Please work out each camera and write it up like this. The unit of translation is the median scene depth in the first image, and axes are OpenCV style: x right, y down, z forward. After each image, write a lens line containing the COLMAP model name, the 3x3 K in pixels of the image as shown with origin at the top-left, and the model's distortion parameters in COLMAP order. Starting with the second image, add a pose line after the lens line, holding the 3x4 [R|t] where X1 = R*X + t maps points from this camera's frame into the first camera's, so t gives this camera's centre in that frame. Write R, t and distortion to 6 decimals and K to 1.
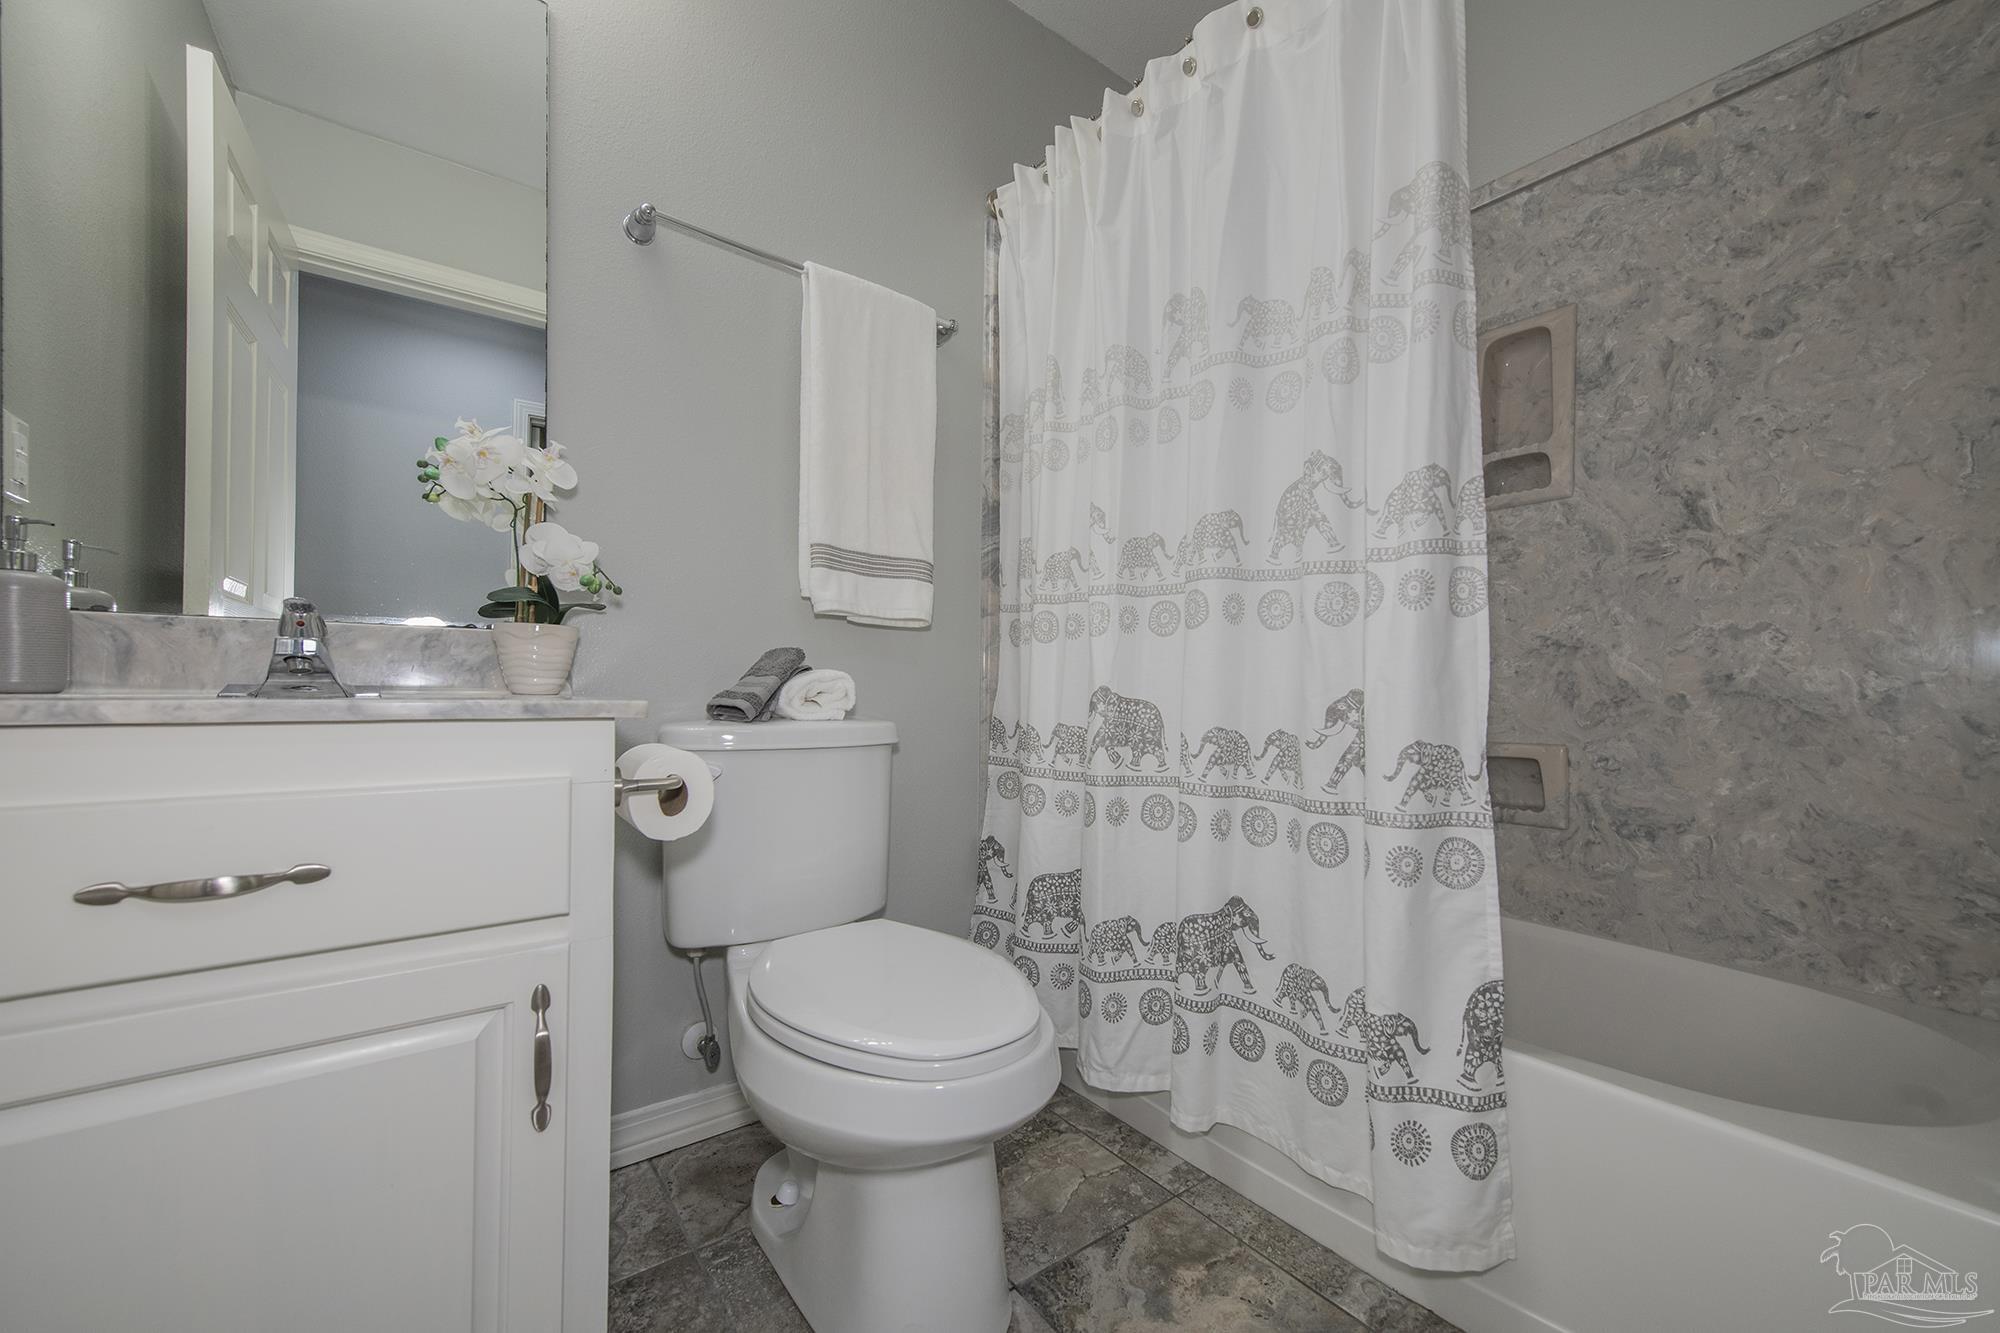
lens RADIAL K [[809.9, 0, 1014.2], [0, 809.9, 684.1], [0, 0, 1]] dist [0.009709, 0.000008]
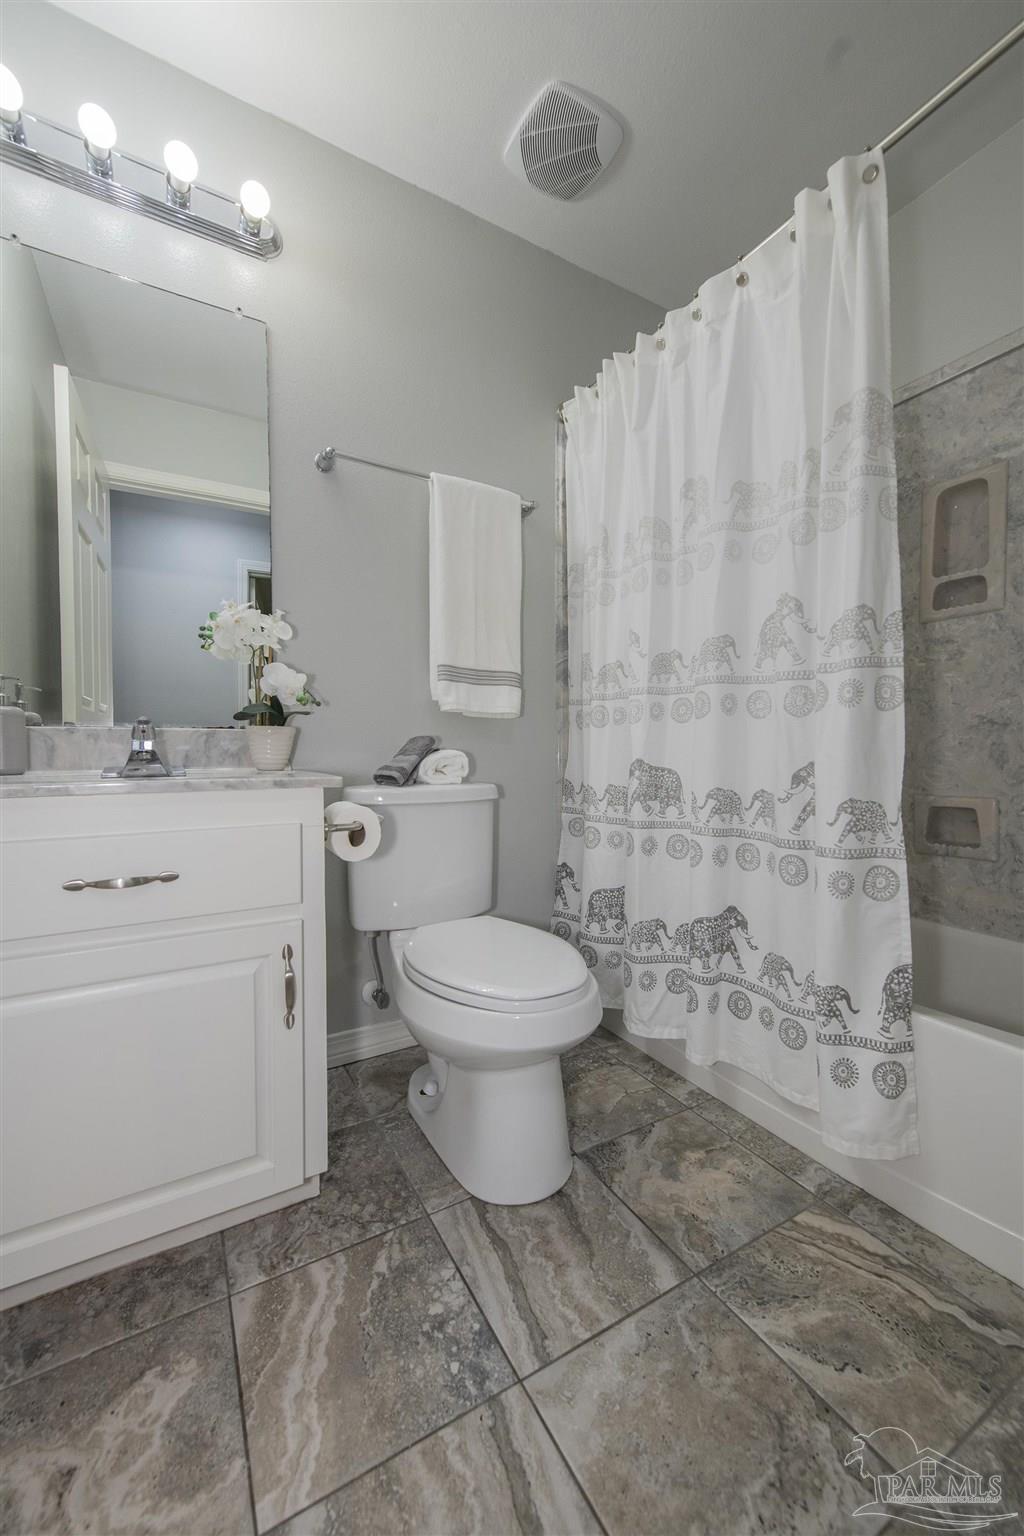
lens RADIAL K [[622.0, 0, 512.6], [0, 622.0, 764.6], [0, 0, 1]] dist [0.009709, 0.000008]
pose [[0.991280, -0.010502, -0.131351, 0.037845], [0.014045, 0.999561, 0.026078, -0.021113], [0.131020, -0.027696, 0.990993, -0.134217]]
